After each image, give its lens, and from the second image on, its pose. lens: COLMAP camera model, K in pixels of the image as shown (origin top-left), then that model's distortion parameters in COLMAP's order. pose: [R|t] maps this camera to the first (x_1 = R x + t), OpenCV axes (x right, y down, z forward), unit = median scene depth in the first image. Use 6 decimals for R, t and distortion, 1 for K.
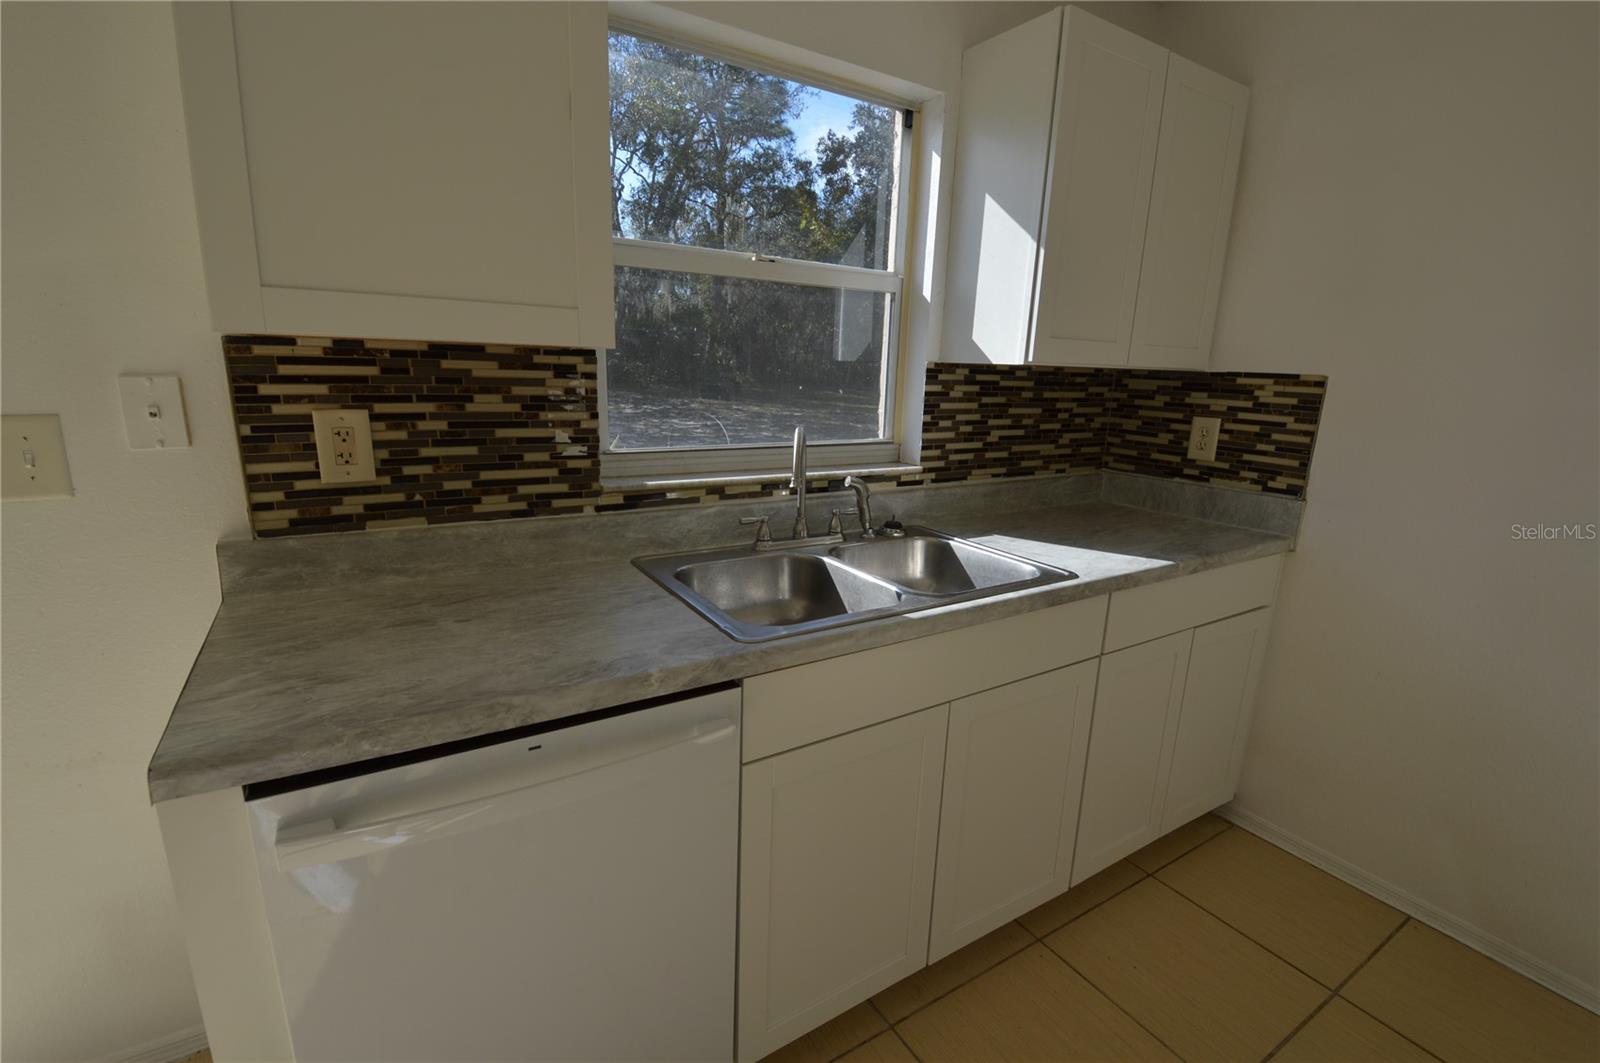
lens RADIAL K [[710.3, 0, 802.9], [0, 710.3, 537.2], [0, 0, 1]] dist [-0.000872, -0.004596]
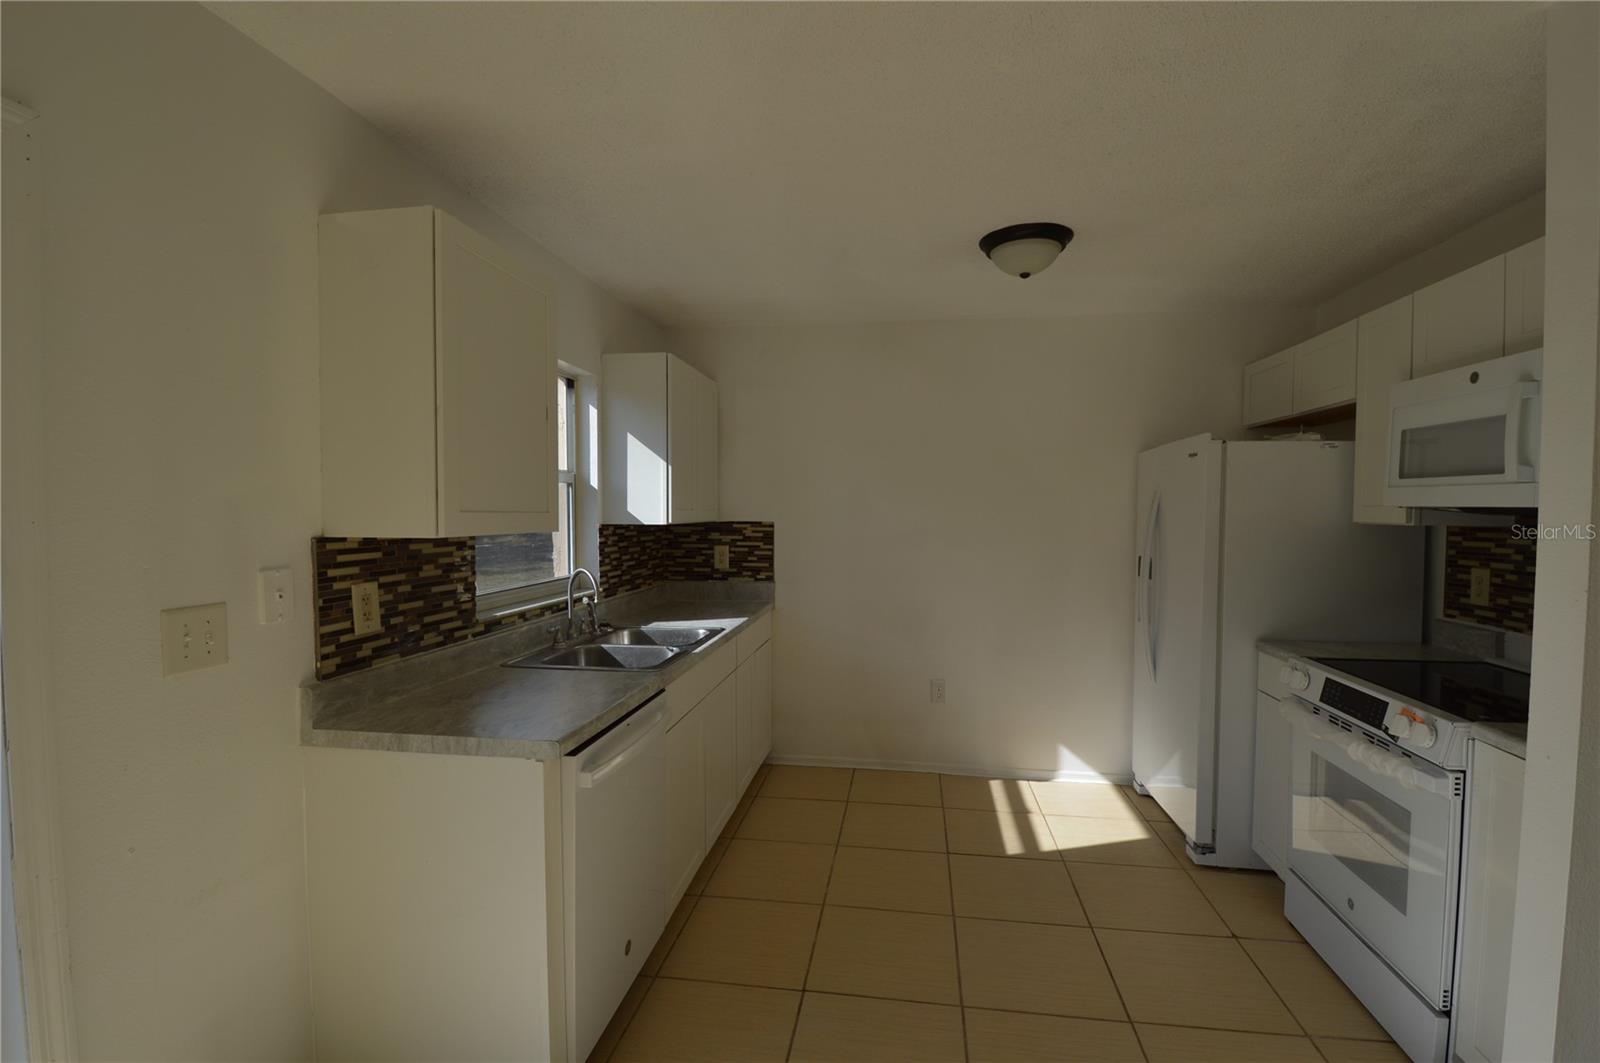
lens RADIAL K [[710.3, 0, 804.6], [0, 710.3, 532.4], [0, 0, 1]] dist [-0.000872, -0.004596]
pose [[0.655408, -0.055766, 0.753213, -0.842251], [0.197668, 0.975175, -0.099802, 0.030601], [-0.728949, 0.214297, 0.650161, -0.452231]]
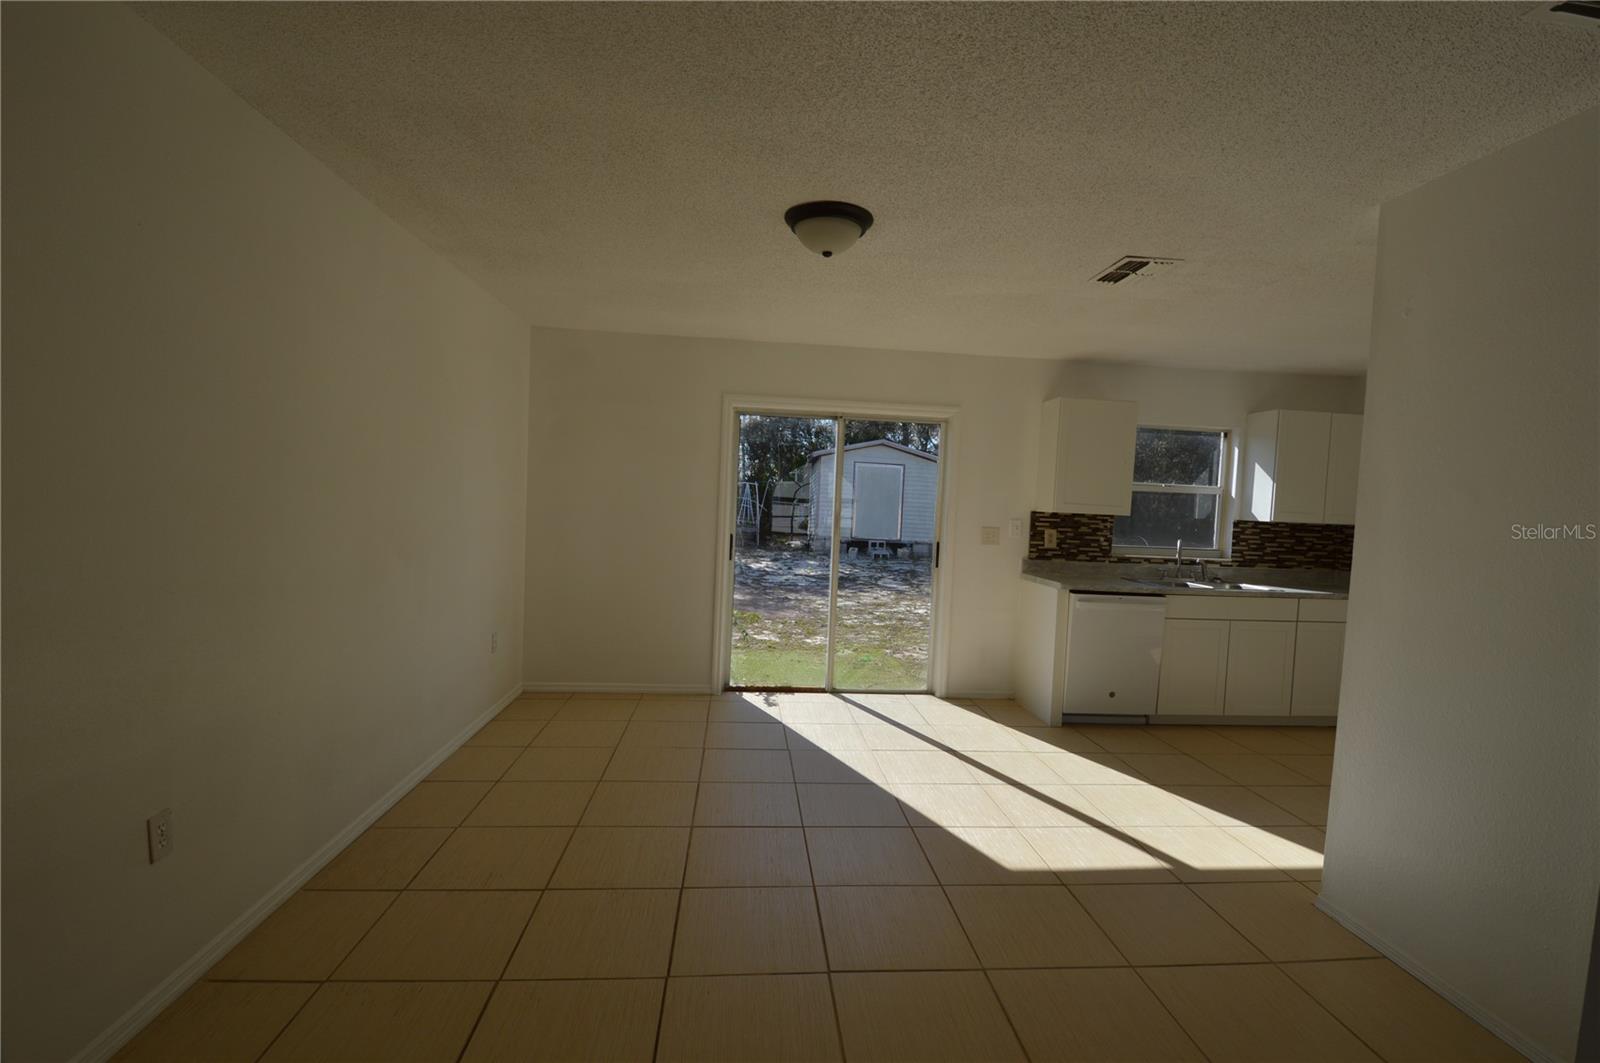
lens RADIAL K [[710.3, 0, 800.4], [0, 710.3, 533.4], [0, 0, 1]] dist [-0.000872, -0.004596]
pose [[0.889388, 0.028794, -0.456246, -0.059845], [-0.121892, 0.976821, -0.175963, 0.526381], [0.440604, 0.212112, 0.872283, -2.276441]]
